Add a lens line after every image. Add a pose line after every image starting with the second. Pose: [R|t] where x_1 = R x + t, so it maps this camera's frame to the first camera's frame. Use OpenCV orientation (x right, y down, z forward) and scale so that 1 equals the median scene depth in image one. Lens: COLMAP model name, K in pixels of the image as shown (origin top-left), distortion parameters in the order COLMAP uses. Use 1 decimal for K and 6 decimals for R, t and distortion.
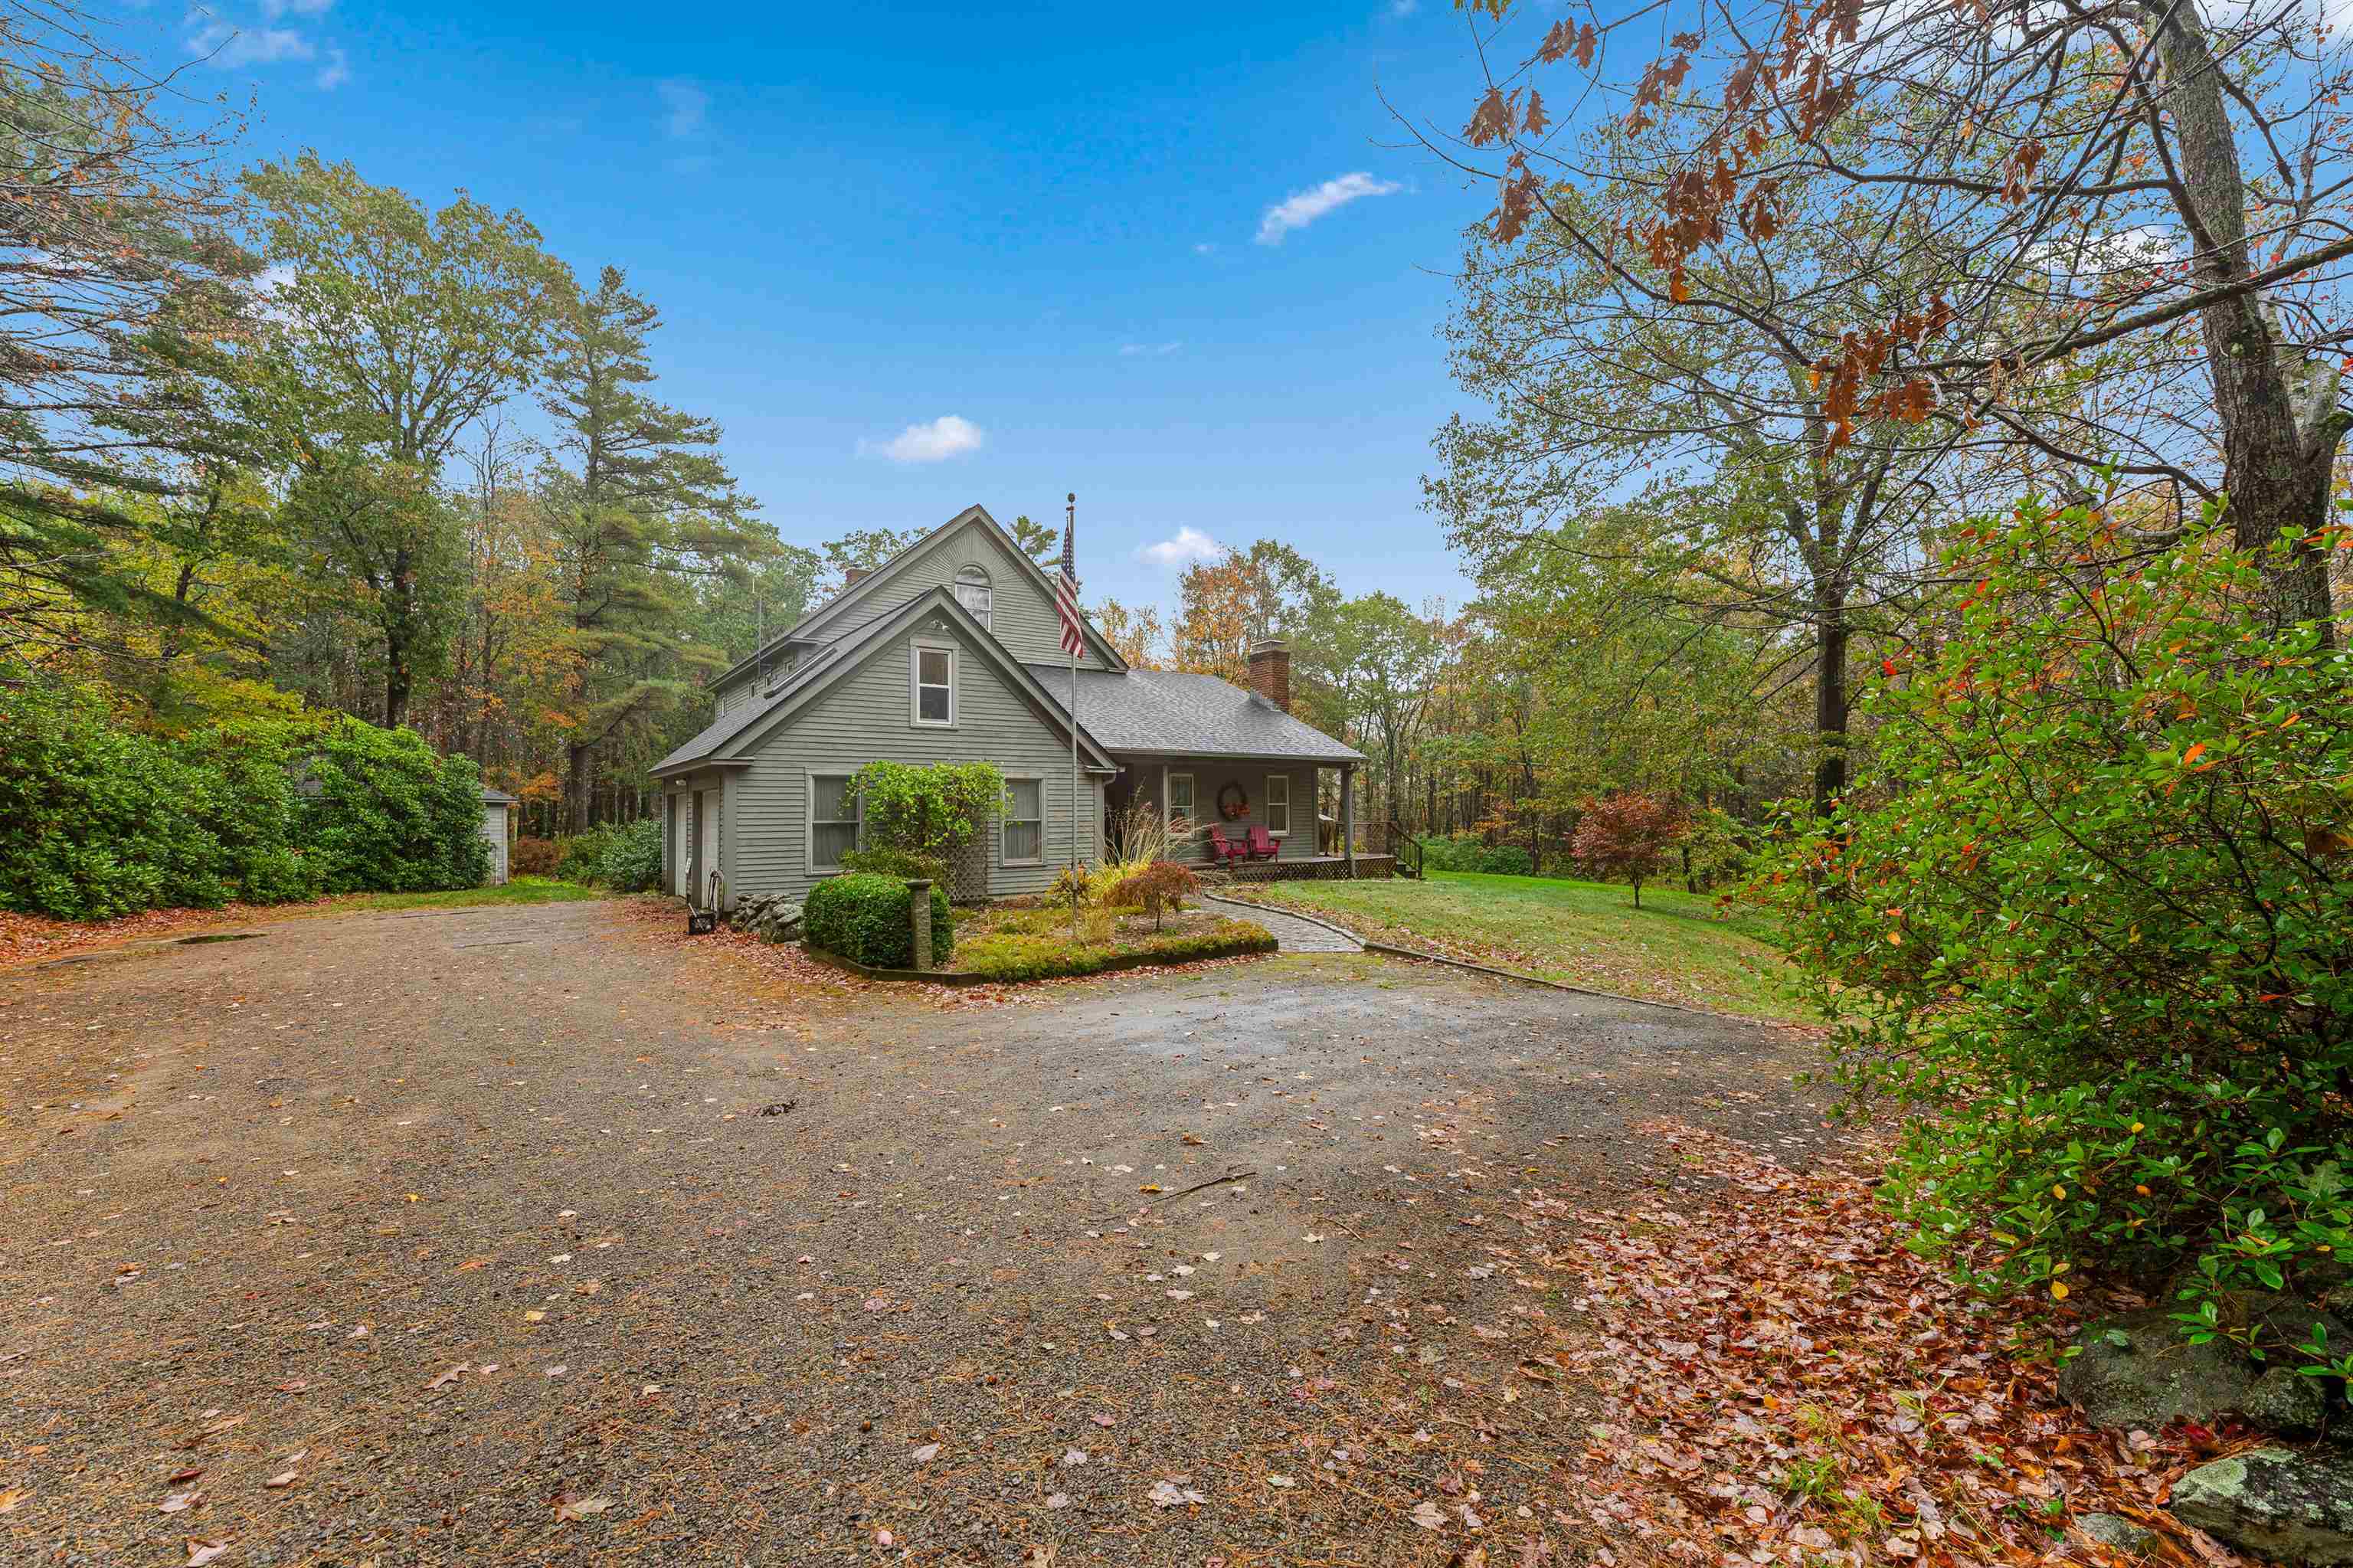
lens RADIAL K [[943.4, 0, 1182.8], [0, 943.4, 803.7], [0, 0, 1]] dist [-0.002095, -0.000182]
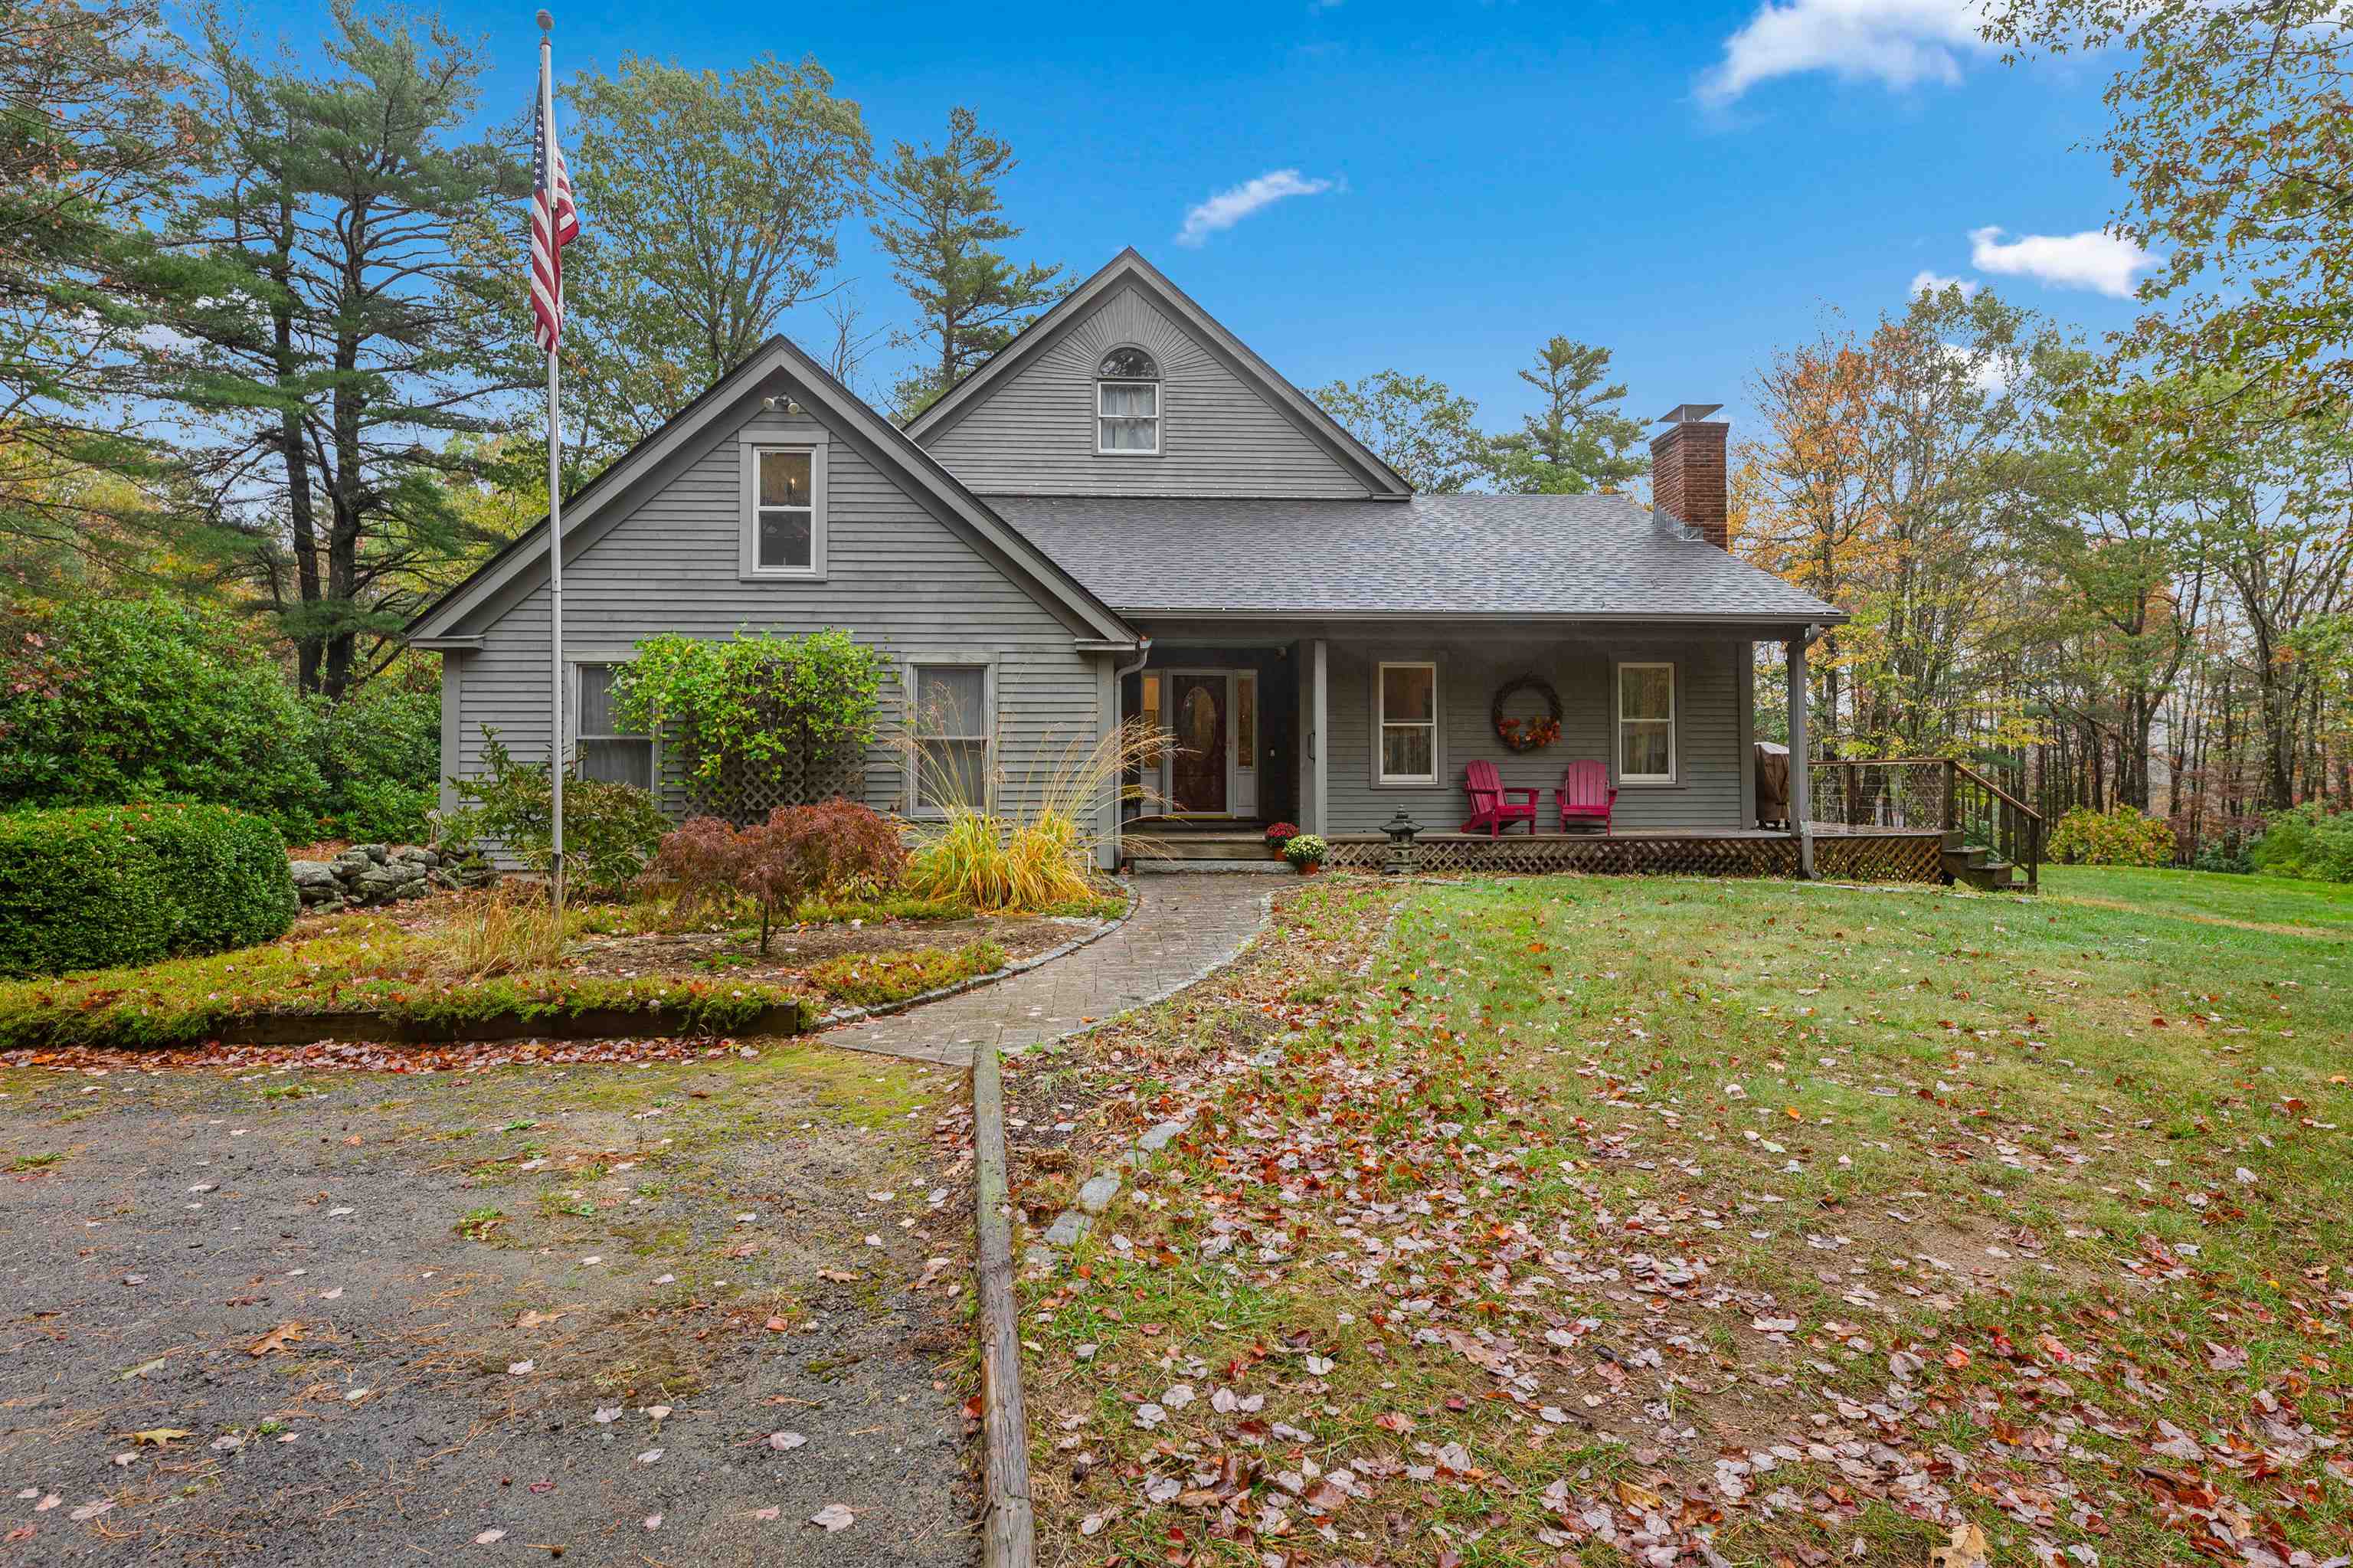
lens RADIAL K [[1218.4, 0, 1175.6], [0, 1218.4, 765.1], [0, 0, 1]] dist [0.004406, -0.000018]
pose [[0.844698, -0.000134, -0.535244, 0.248304], [0.000244, 1.000000, 0.000135, 0.024920], [0.535244, -0.000245, 0.844698, 0.346786]]
